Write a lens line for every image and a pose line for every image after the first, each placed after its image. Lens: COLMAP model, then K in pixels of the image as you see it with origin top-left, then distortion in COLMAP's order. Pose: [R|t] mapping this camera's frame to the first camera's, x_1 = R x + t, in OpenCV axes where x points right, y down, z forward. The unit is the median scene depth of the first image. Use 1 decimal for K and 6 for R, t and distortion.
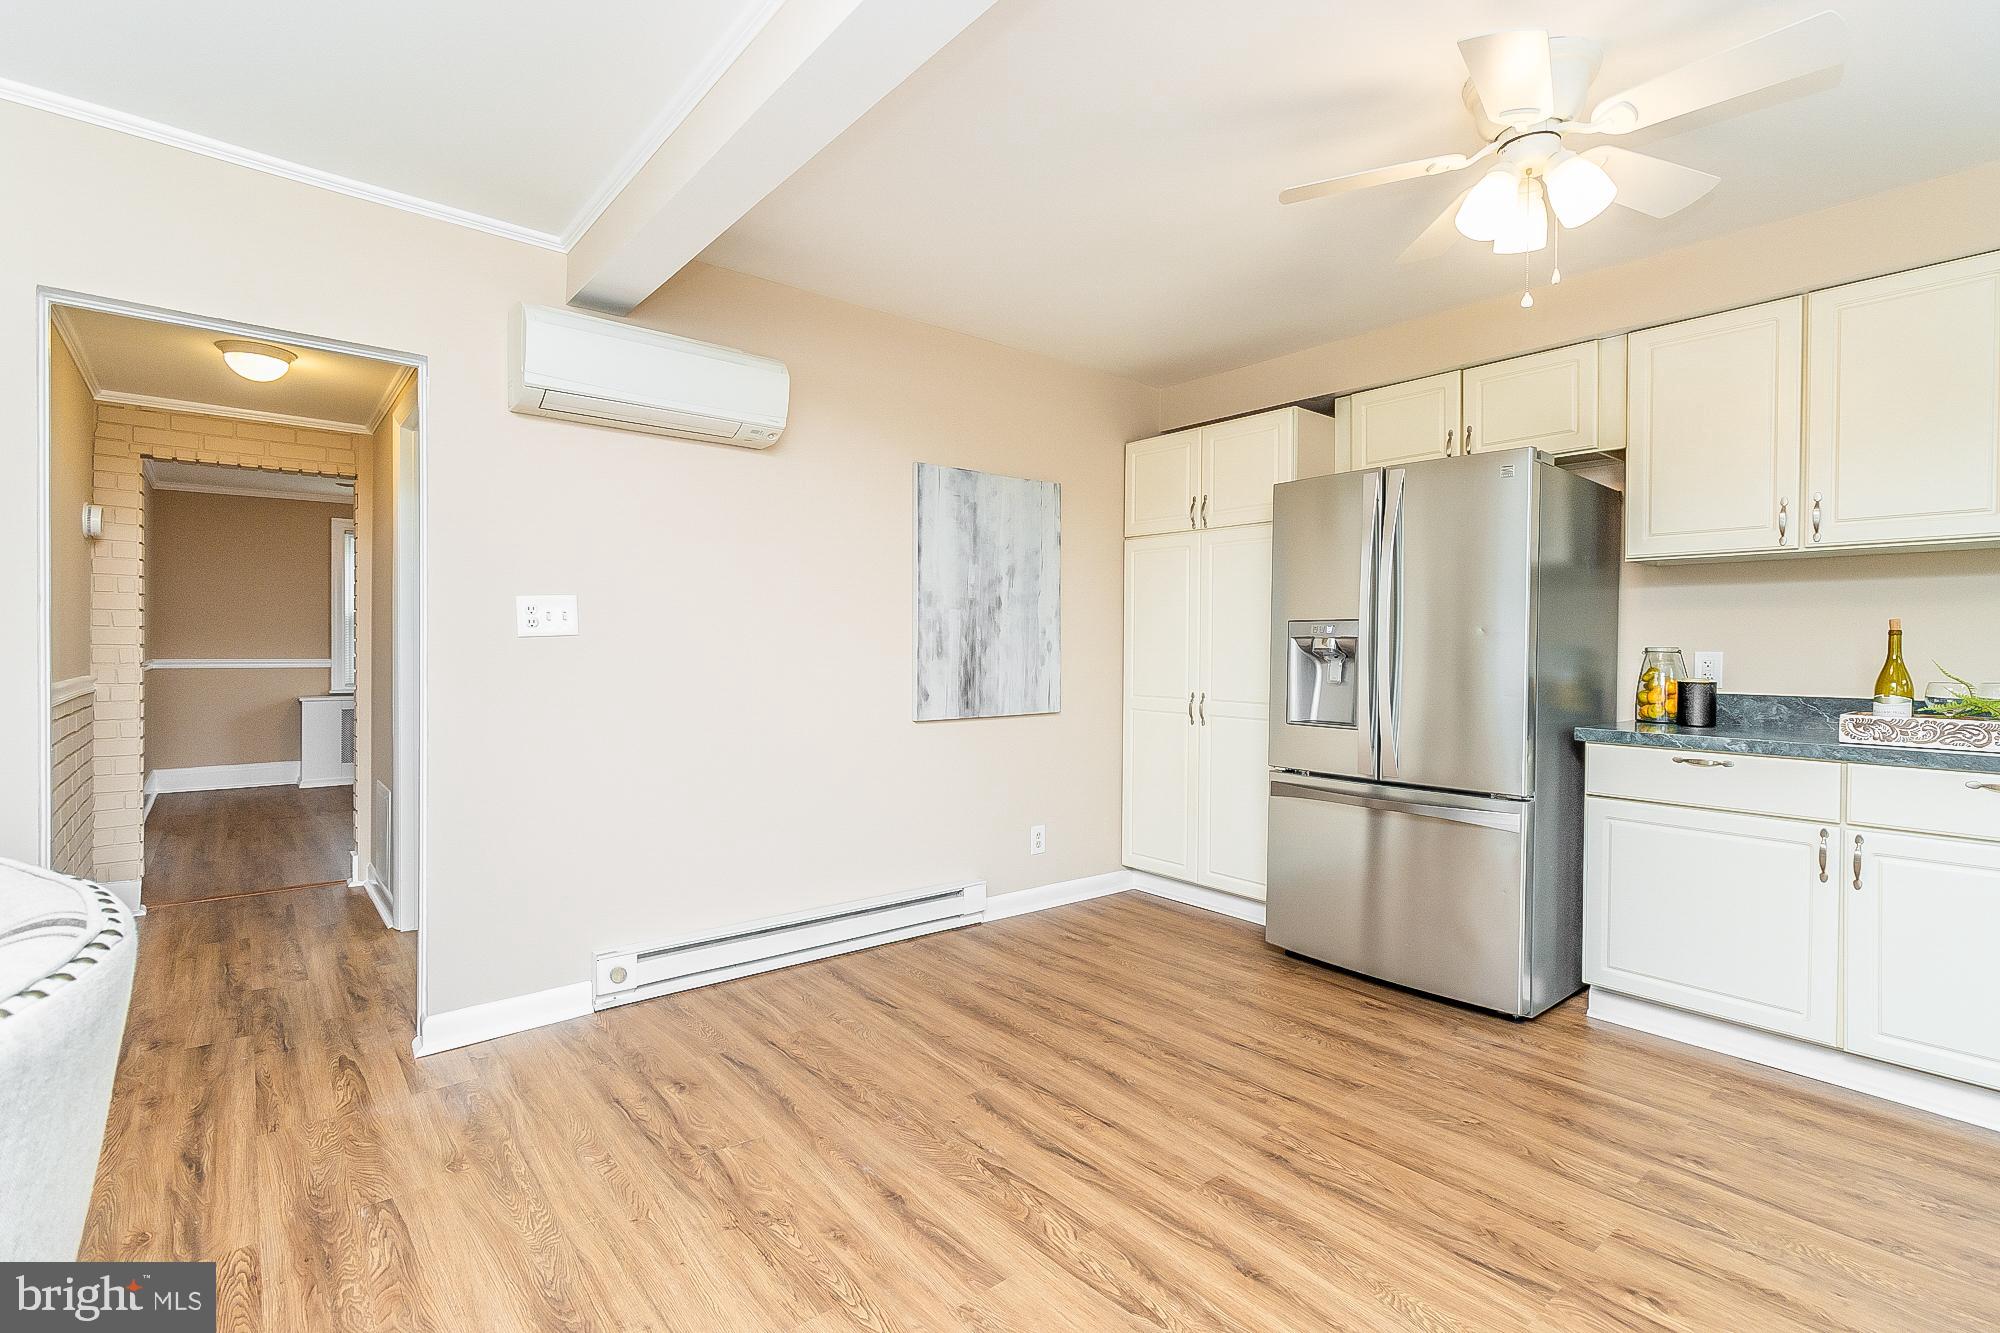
lens RADIAL K [[920.8, 0, 1007.8], [0, 920.8, 654.7], [0, 0, 1]] dist [0.002357, -0.000587]
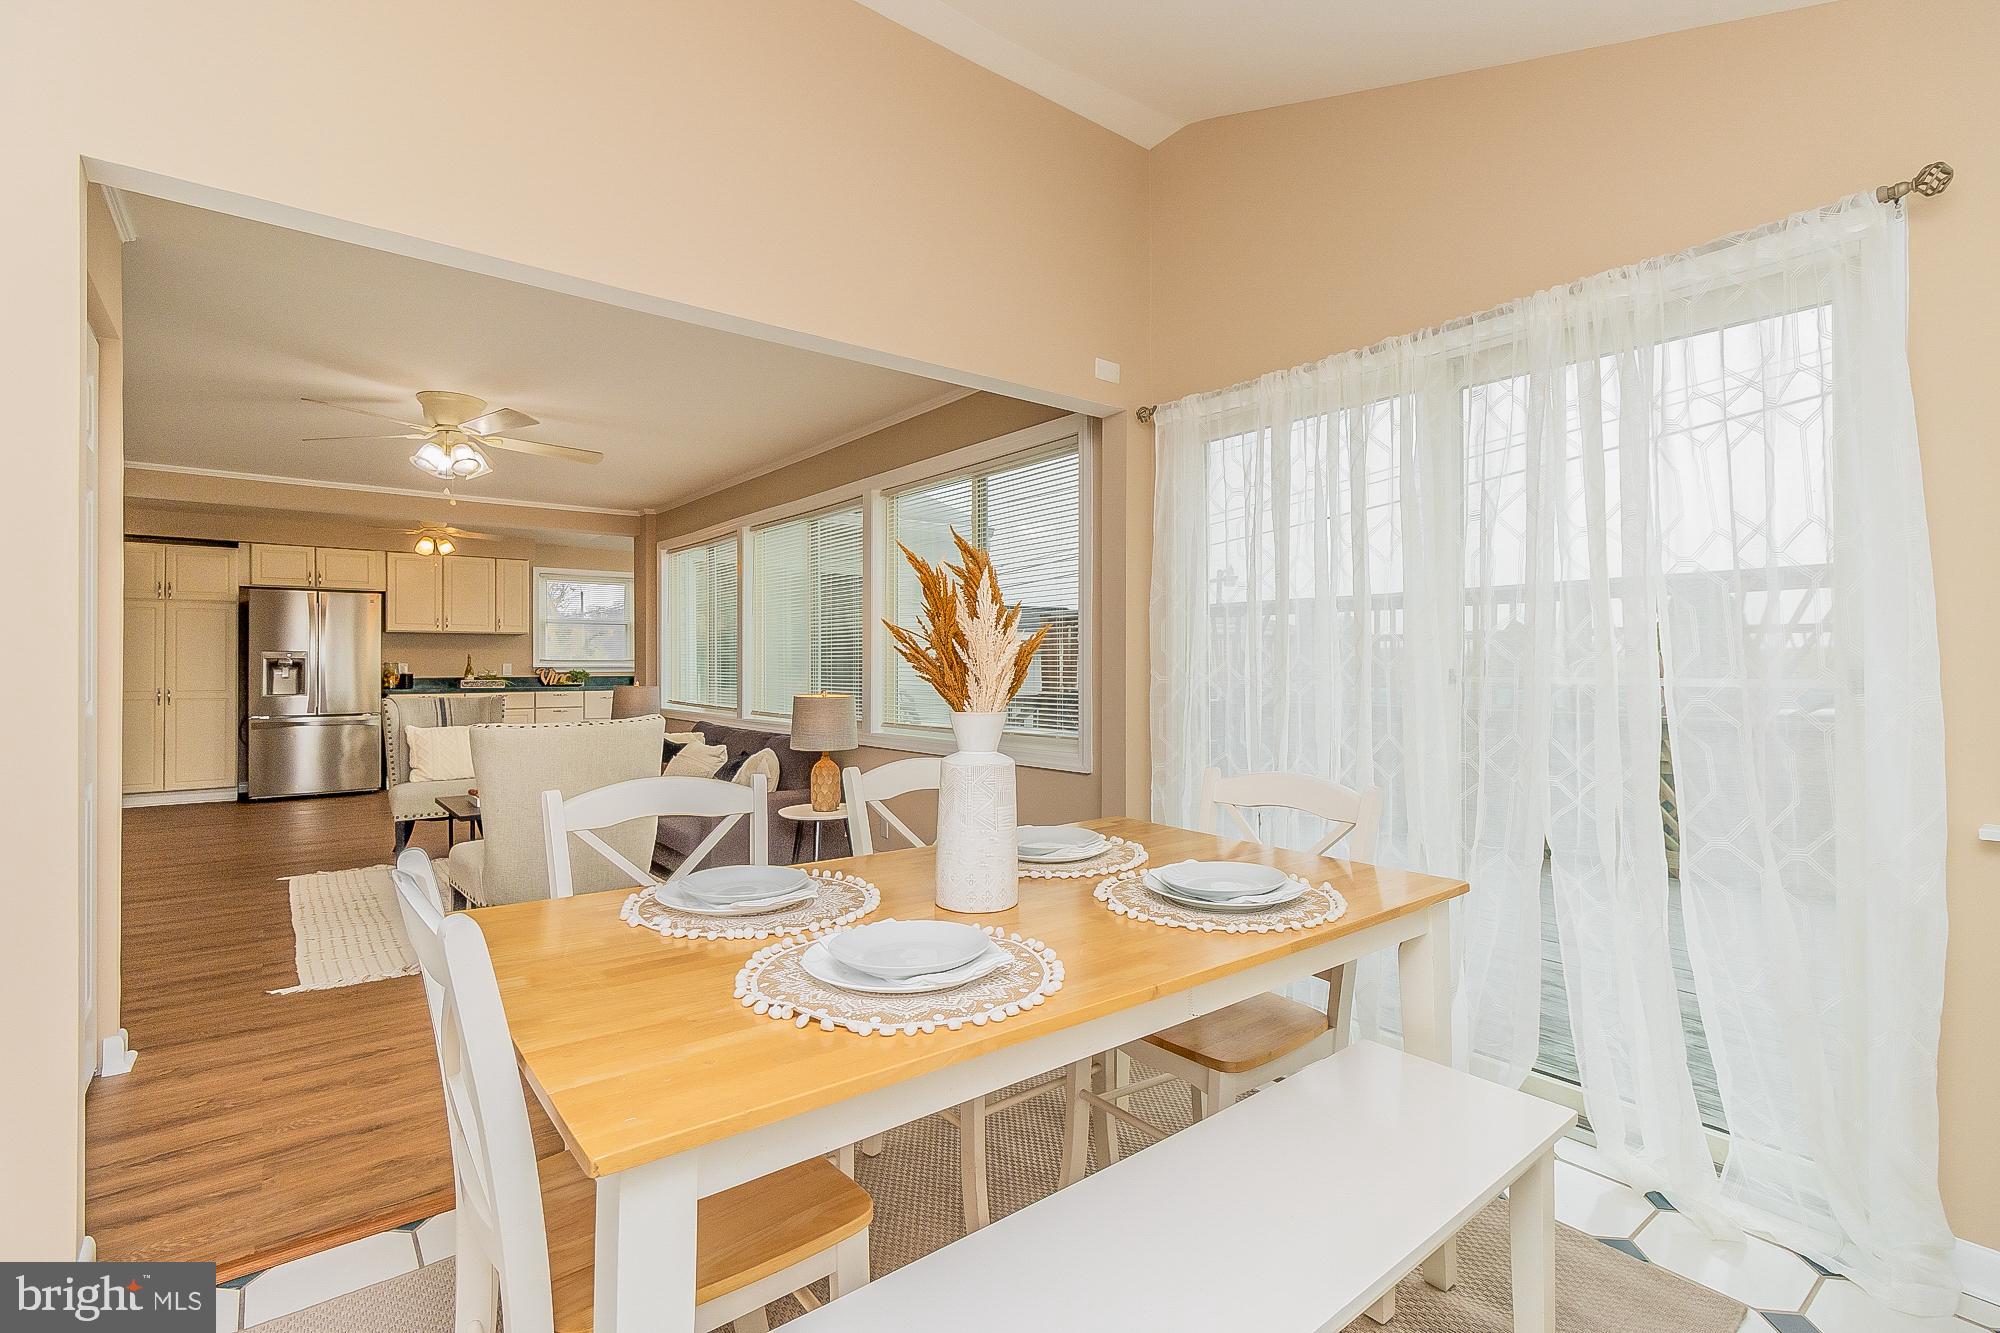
lens RADIAL K [[920.8, 0, 1004.6], [0, 920.8, 659.8], [0, 0, 1]] dist [0.002357, -0.000587]
pose [[0.016616, -0.001024, 0.999861, -2.369569], [0.013099, 0.999914, 0.000806, 0.008451], [-0.999776, 0.013084, 0.016628, -1.046865]]
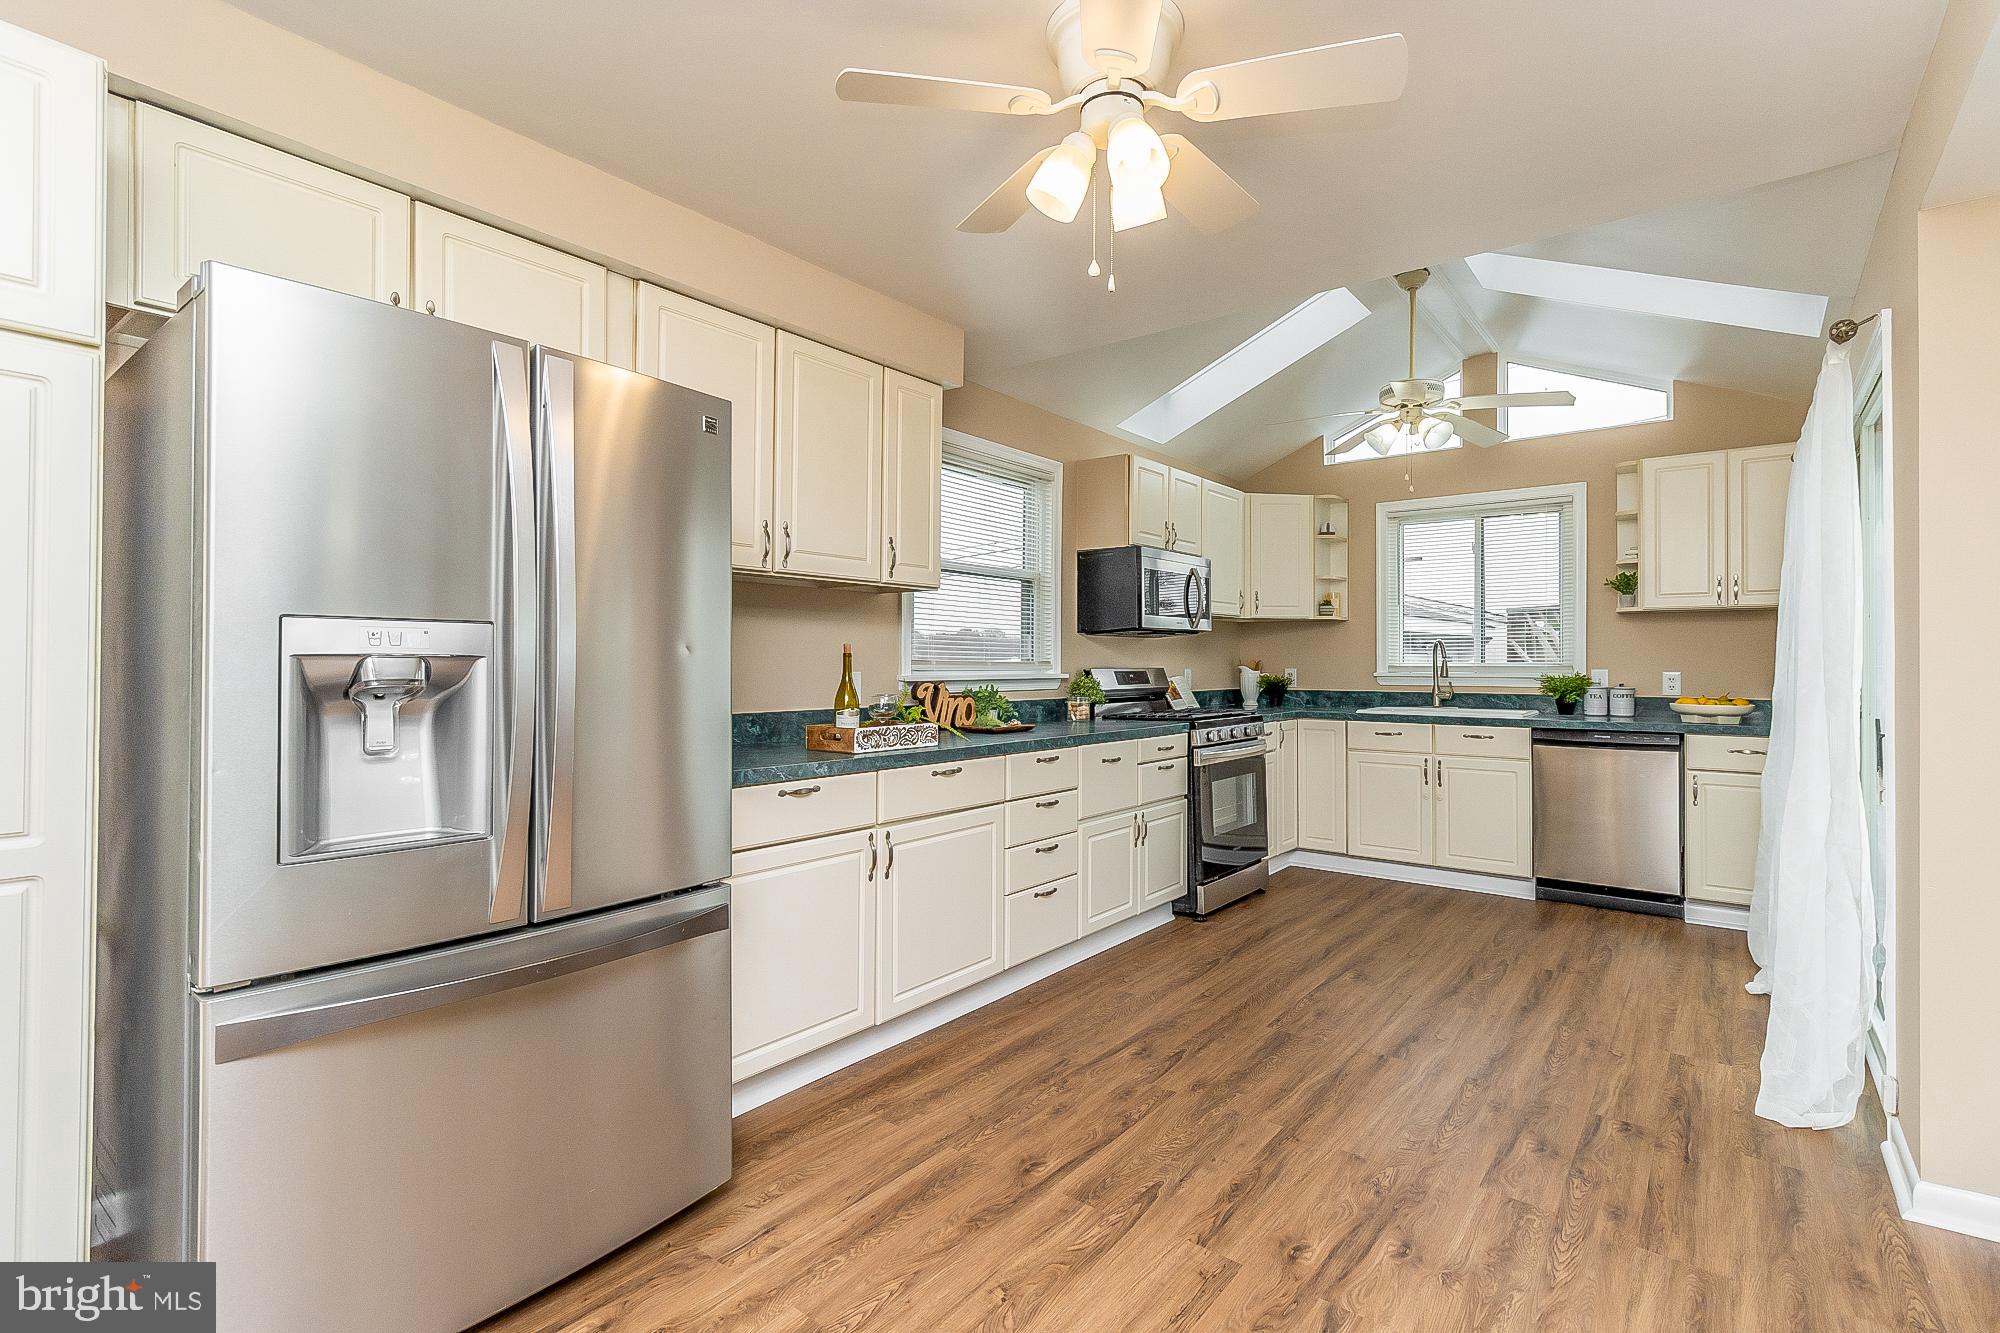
lens RADIAL K [[920.8, 0, 1009.7], [0, 920.8, 653.0], [0, 0, 1]] dist [0.002357, -0.000587]
pose [[-0.209276, 0.000597, 0.977857, -0.205573], [0.002337, 0.999997, -0.000110, -0.023552], [-0.977854, 0.002262, -0.209276, 0.947336]]
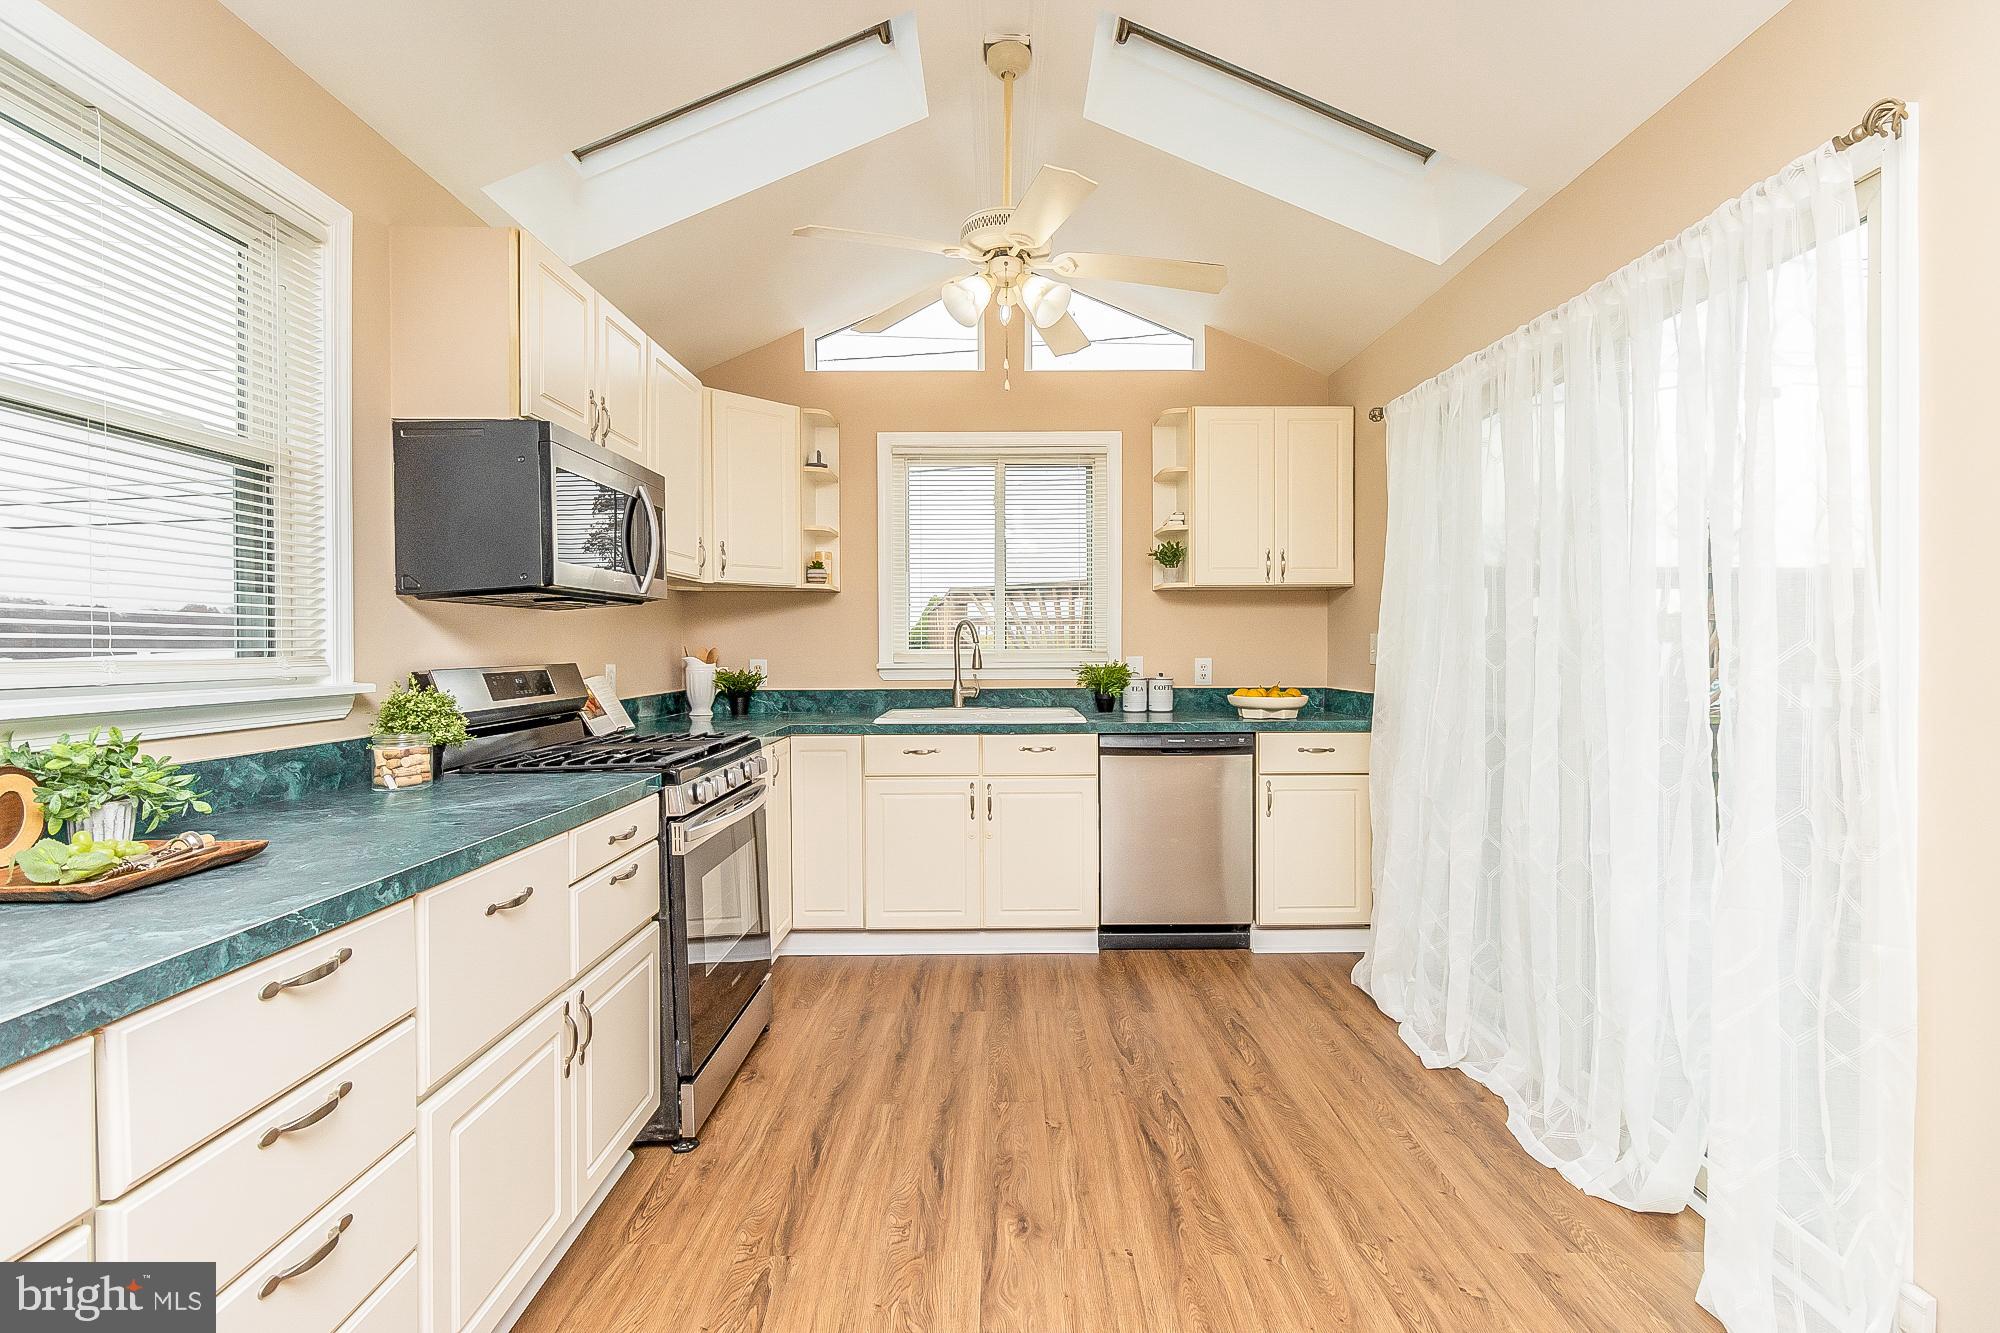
lens RADIAL K [[920.8, 0, 1006.0], [0, 920.8, 655.8], [0, 0, 1]] dist [0.002357, -0.000587]
pose [[-0.772193, -0.012276, 0.635269, 0.514948], [0.002168, 0.999757, 0.021955, -0.023848], [-0.635384, 0.018331, -0.771978, 0.750465]]
